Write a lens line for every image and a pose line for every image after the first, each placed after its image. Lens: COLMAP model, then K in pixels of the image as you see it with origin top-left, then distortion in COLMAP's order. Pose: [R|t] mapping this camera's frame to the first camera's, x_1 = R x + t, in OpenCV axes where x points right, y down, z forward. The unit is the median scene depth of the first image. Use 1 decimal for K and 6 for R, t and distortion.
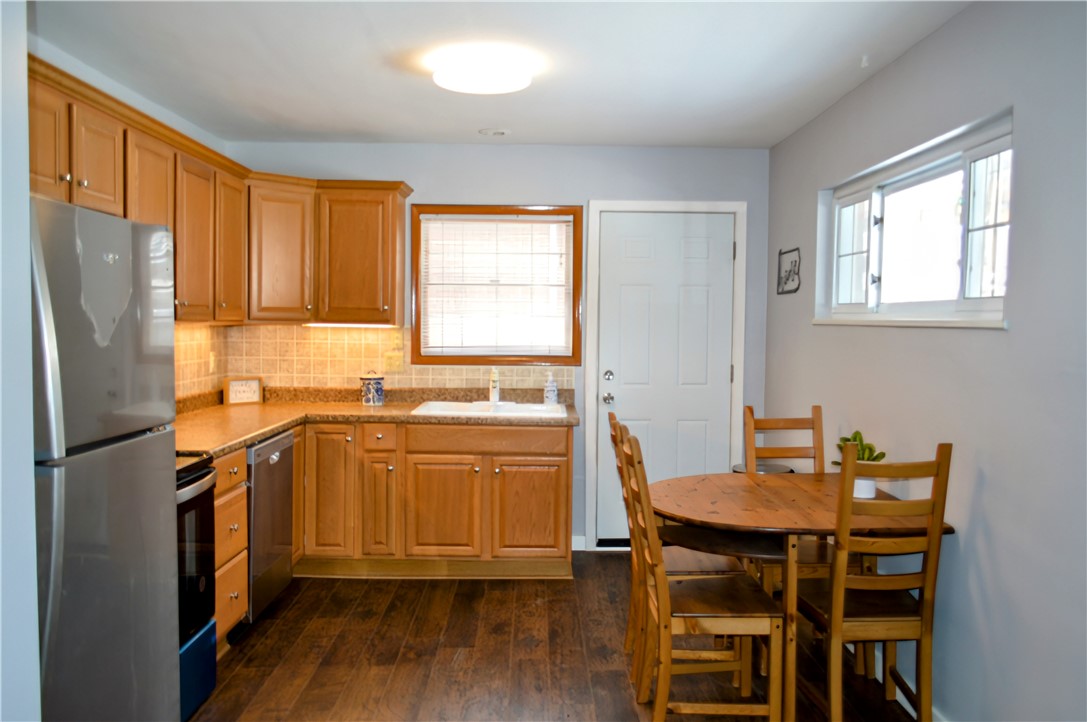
lens RADIAL K [[872.1, 0, 543.5], [0, 872.1, 361.0], [0, 0, 1]] dist [-0.005293, 0.002716]
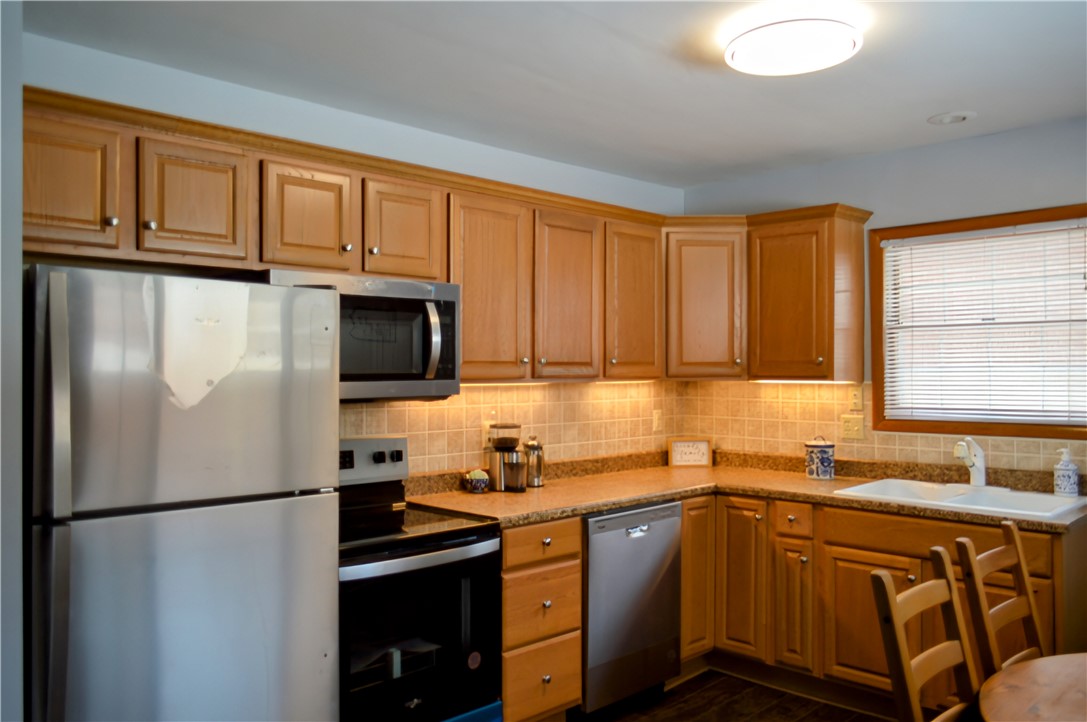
lens RADIAL K [[872.1, 0, 543.5], [0, 872.1, 361.0], [0, 0, 1]] dist [-0.005293, 0.002716]
pose [[0.704265, -0.021533, -0.709611, 0.210307], [-0.021828, 0.998411, -0.051960, -0.011603], [0.709602, 0.052083, 0.702675, 0.237477]]
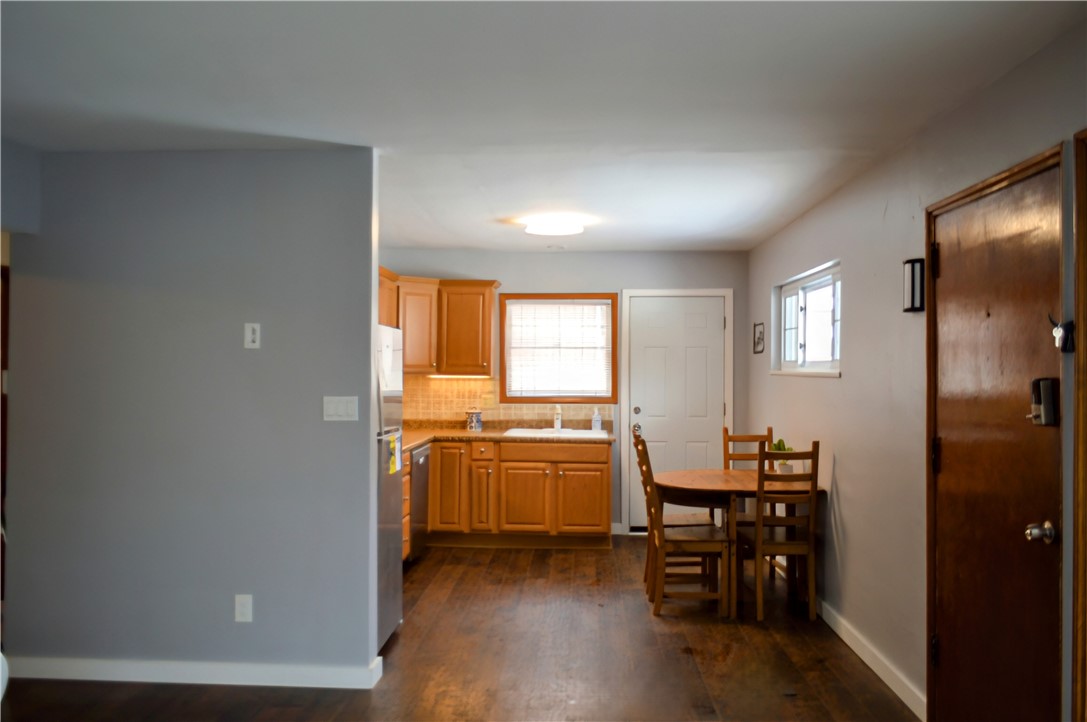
lens RADIAL K [[872.1, 0, 543.5], [0, 872.1, 361.0], [0, 0, 1]] dist [-0.005293, 0.002716]
pose [[0.998482, -0.005949, -0.054757, 0.000259], [0.002825, 0.998373, -0.056953, 0.017255], [0.055007, 0.056712, 0.996874, -0.461789]]
